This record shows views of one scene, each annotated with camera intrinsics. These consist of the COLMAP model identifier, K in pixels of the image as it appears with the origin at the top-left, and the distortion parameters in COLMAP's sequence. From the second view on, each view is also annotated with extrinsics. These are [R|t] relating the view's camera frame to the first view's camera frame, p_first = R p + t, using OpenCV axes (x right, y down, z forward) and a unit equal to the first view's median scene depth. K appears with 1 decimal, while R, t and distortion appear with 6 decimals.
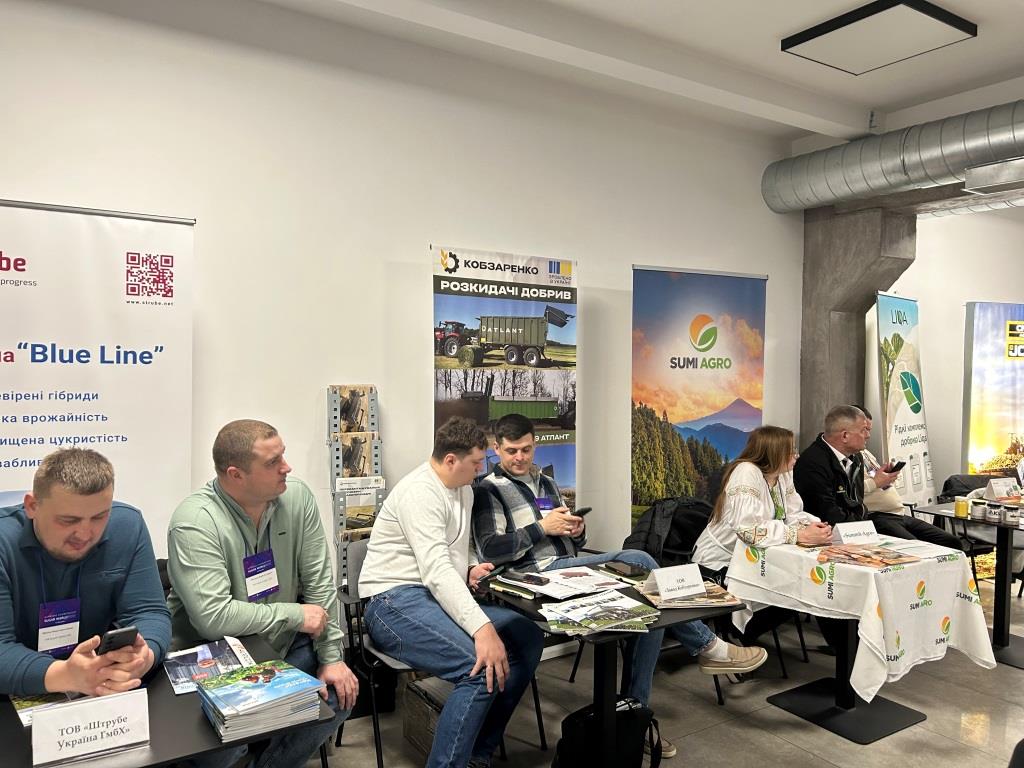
lens RADIAL K [[768.7, 0, 508.1], [0, 768.7, 382.6], [0, 0, 1]] dist [0.029772, -0.025345]
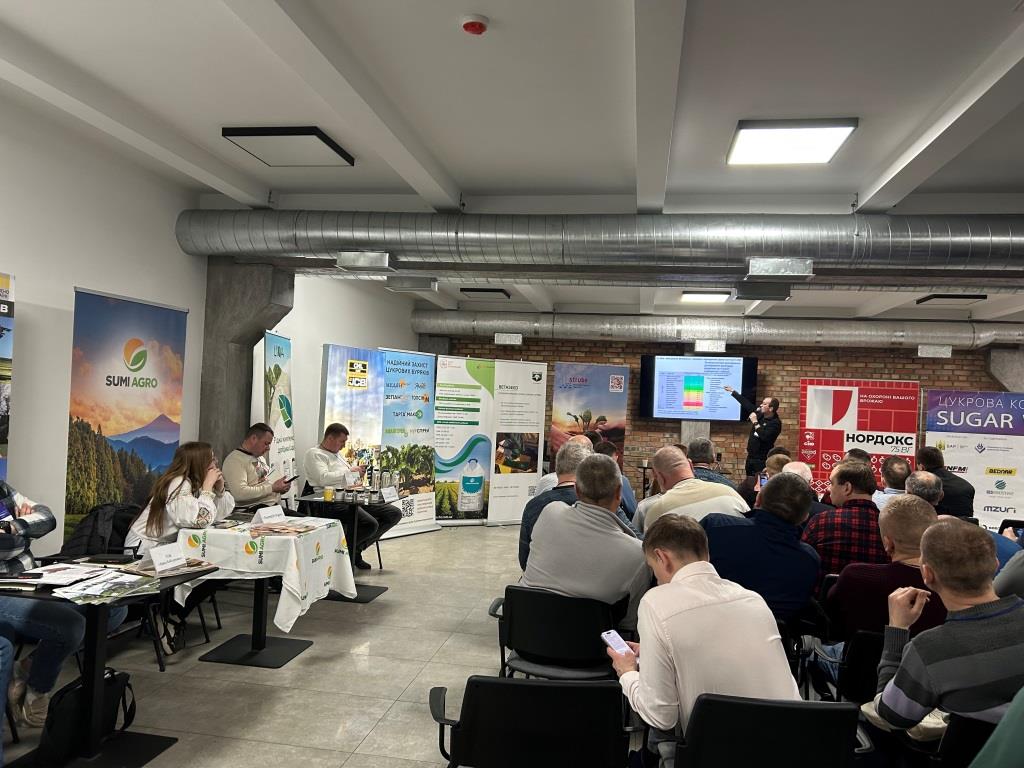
lens RADIAL K [[768.7, 0, 508.6], [0, 768.7, 385.1], [0, 0, 1]] dist [0.029772, -0.025345]
pose [[0.676354, 0.037352, 0.735629, -0.205645], [-0.018423, 0.999259, -0.033800, 0.006960], [-0.736346, 0.009308, 0.676541, -0.158133]]
